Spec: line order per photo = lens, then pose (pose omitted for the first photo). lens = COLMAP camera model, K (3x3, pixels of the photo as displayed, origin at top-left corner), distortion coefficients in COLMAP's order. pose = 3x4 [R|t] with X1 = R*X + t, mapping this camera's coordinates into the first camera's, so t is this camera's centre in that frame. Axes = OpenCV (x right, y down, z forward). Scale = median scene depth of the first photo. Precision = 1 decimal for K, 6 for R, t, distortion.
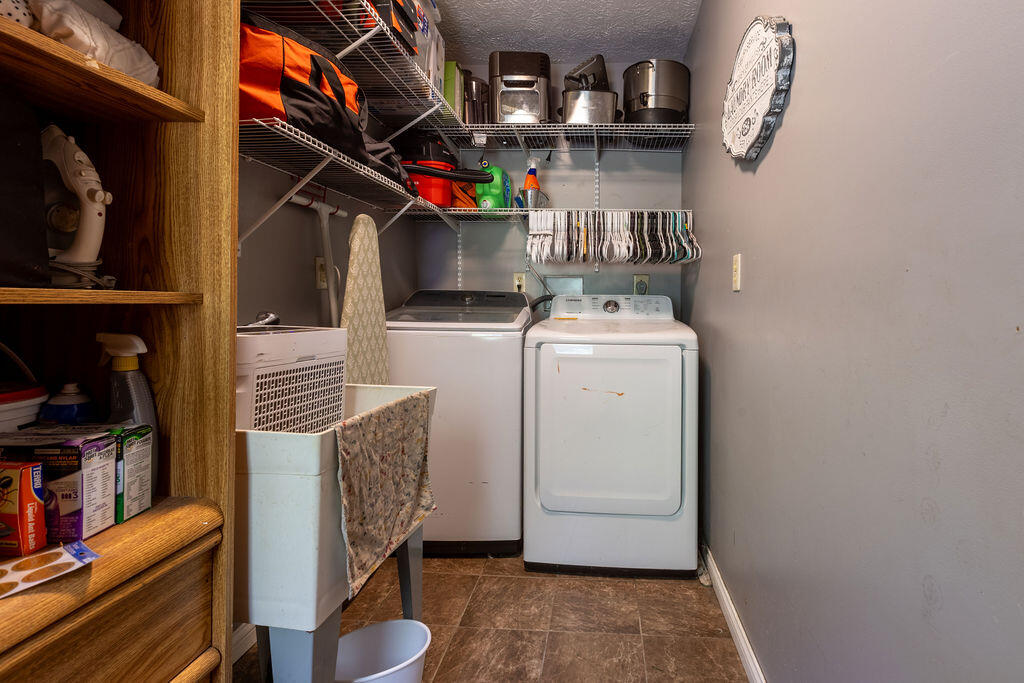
lens RADIAL K [[477.7, 0, 514.3], [0, 477.7, 296.1], [0, 0, 1]] dist [0.000867, -0.000481]
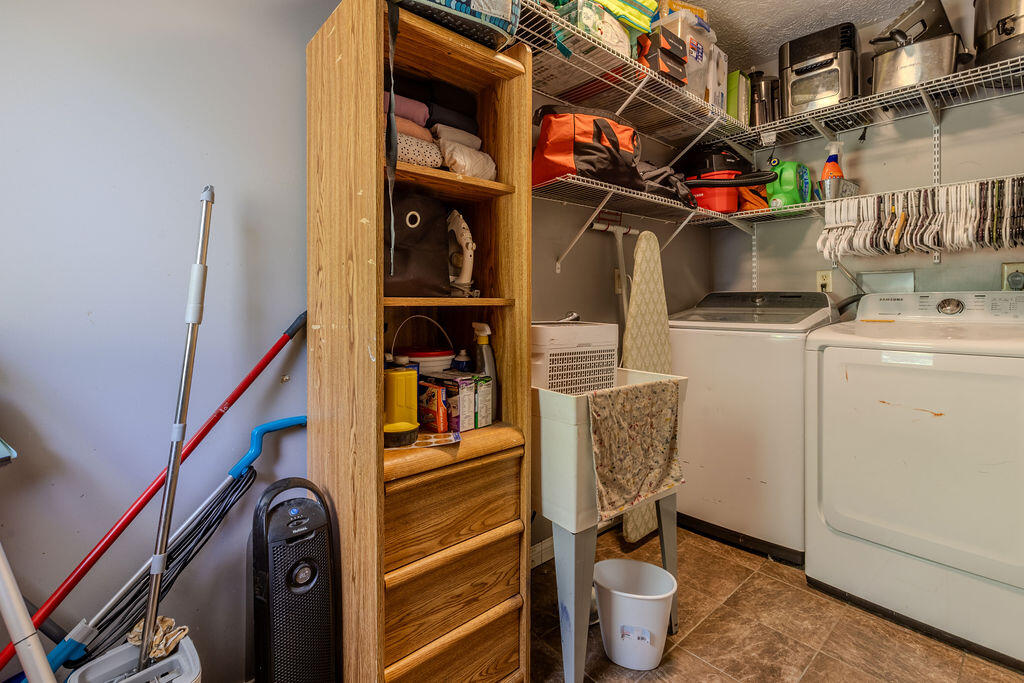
lens RADIAL K [[477.7, 0, 514.3], [0, 477.7, 296.1], [0, 0, 1]] dist [0.000867, -0.000481]
pose [[0.696768, -0.022414, -0.716946, 0.311892], [0.016298, 0.999748, -0.015415, 0.005658], [0.717111, -0.000944, 0.696958, -0.078559]]
